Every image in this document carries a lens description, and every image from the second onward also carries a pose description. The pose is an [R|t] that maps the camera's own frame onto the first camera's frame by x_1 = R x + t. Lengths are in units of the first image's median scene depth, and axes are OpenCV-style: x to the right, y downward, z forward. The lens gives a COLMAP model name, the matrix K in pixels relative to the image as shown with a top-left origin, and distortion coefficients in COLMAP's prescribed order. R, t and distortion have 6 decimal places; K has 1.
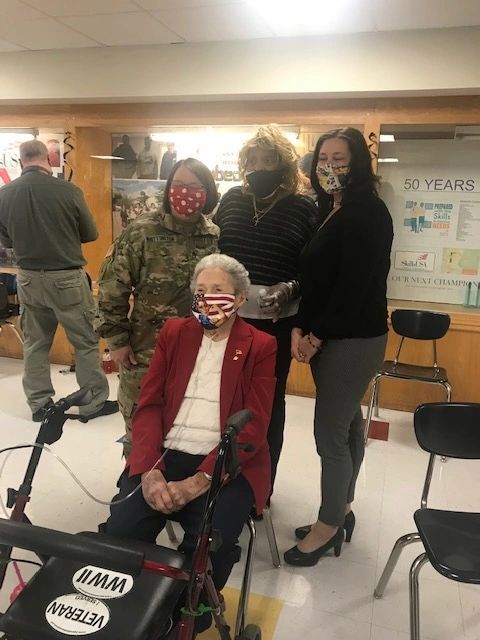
lens RADIAL K [[525.1, 0, 242.3], [0, 525.1, 314.1], [0, 0, 1]] dist [0.009120, 0.001421]
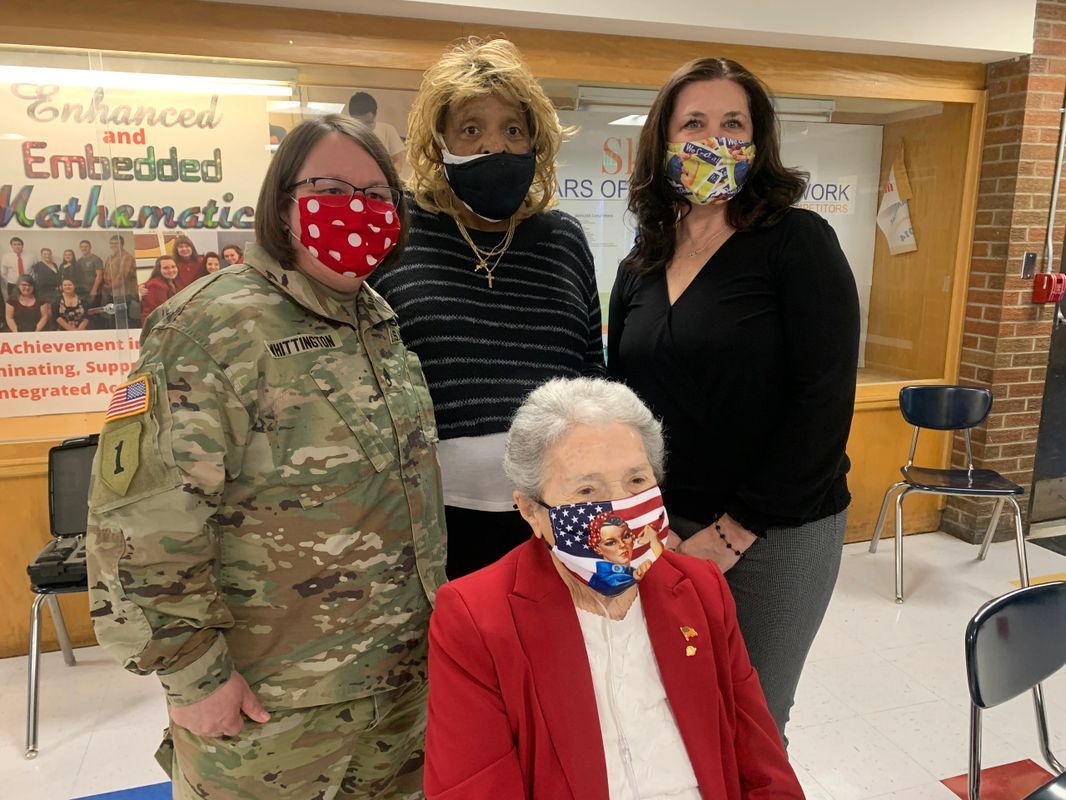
lens RADIAL K [[814.9, 0, 527.1], [0, 814.9, 395.0], [0, 0, 1]] dist [0.006128, -0.001269]
pose [[0.820136, -0.145055, 0.553477, -0.179388], [0.140989, 0.988737, 0.050211, -0.064870], [-0.554526, 0.036854, 0.831350, 0.262554]]
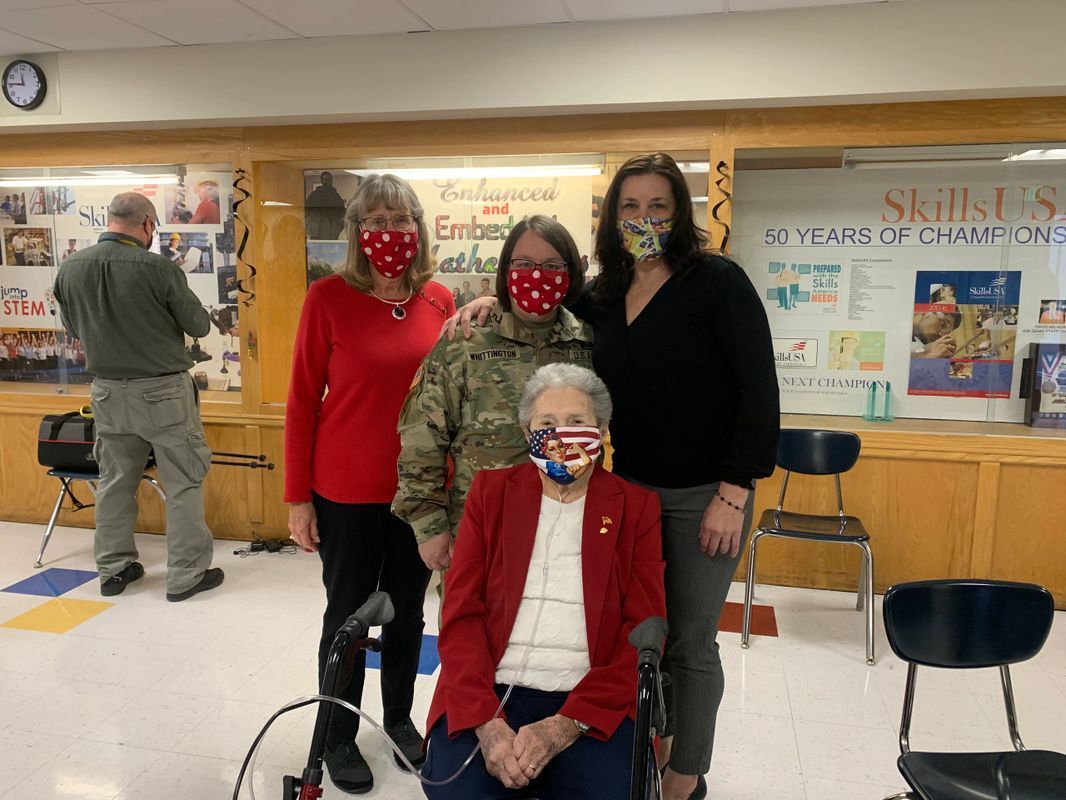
lens RADIAL K [[814.9, 0, 527.1], [0, 814.9, 395.0], [0, 0, 1]] dist [0.006128, -0.001269]
pose [[0.996647, -0.041294, 0.070630, -0.071885], [0.044847, 0.997767, -0.049486, -0.013310], [-0.068429, 0.052488, 0.996274, 0.016232]]
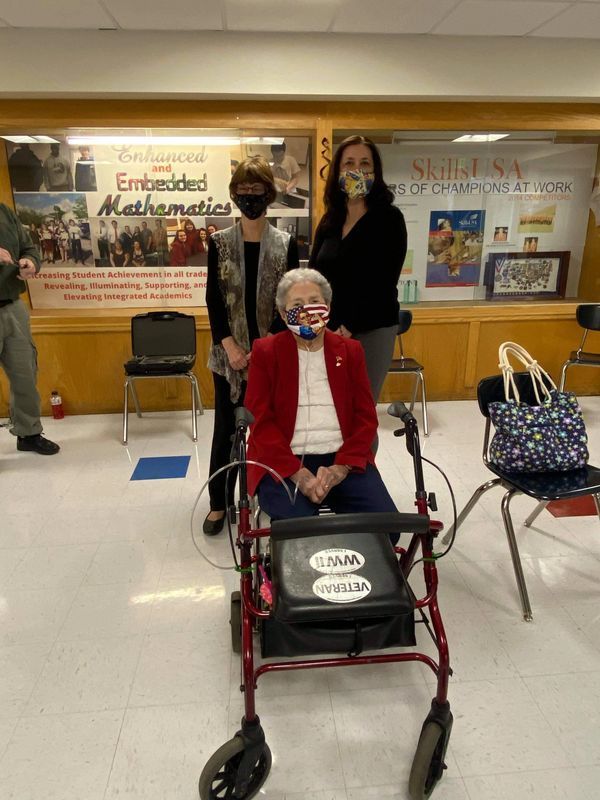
lens RADIAL K [[541.4, 0, 300.0], [0, 541.4, 396.9], [0, 0, 1]] dist [0.071502, -0.097660]
pose [[0.926967, -0.157114, 0.340658, -0.209476], [0.115956, 0.983604, 0.138118, -0.004302], [-0.356773, -0.088529, 0.929987, -0.006816]]
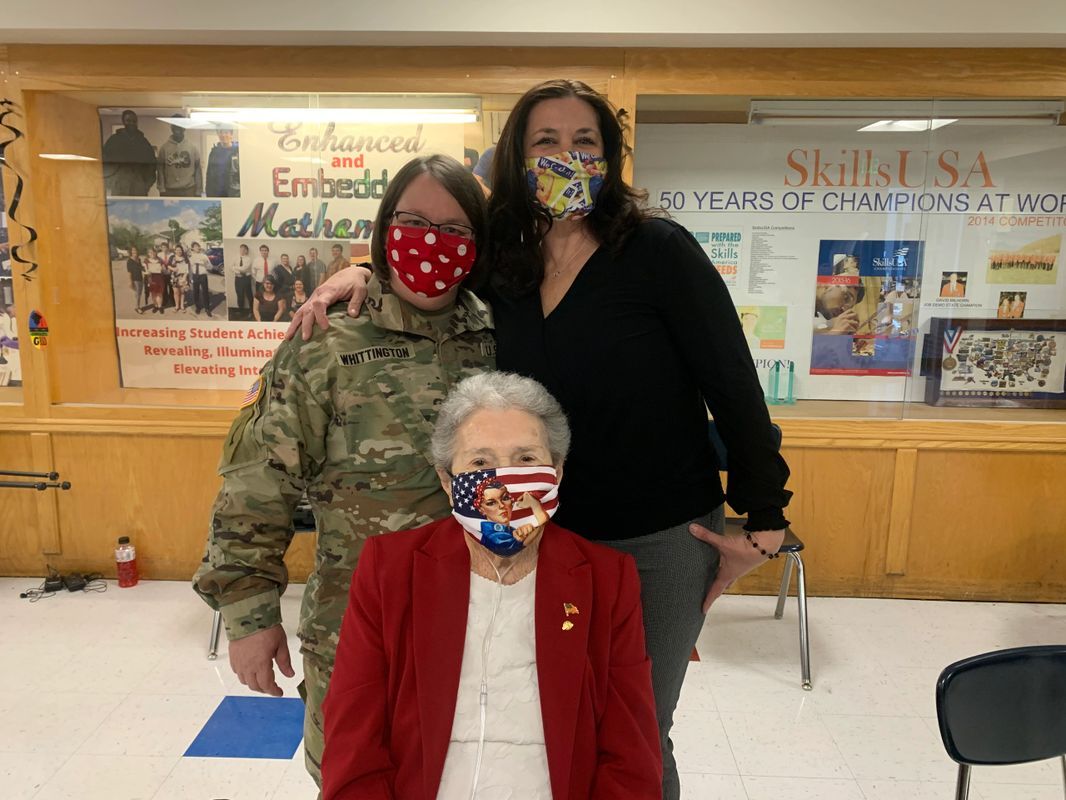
lens RADIAL K [[818.1, 0, 522.5], [0, 818.1, 395.8], [0, 0, 1]] dist [0.001092, 0.001513]
pose [[0.965640, -0.071528, 0.249847, -0.085393], [0.074017, 0.997257, -0.000566, -0.042936], [-0.249121, 0.019039, 0.968285, 0.168839]]
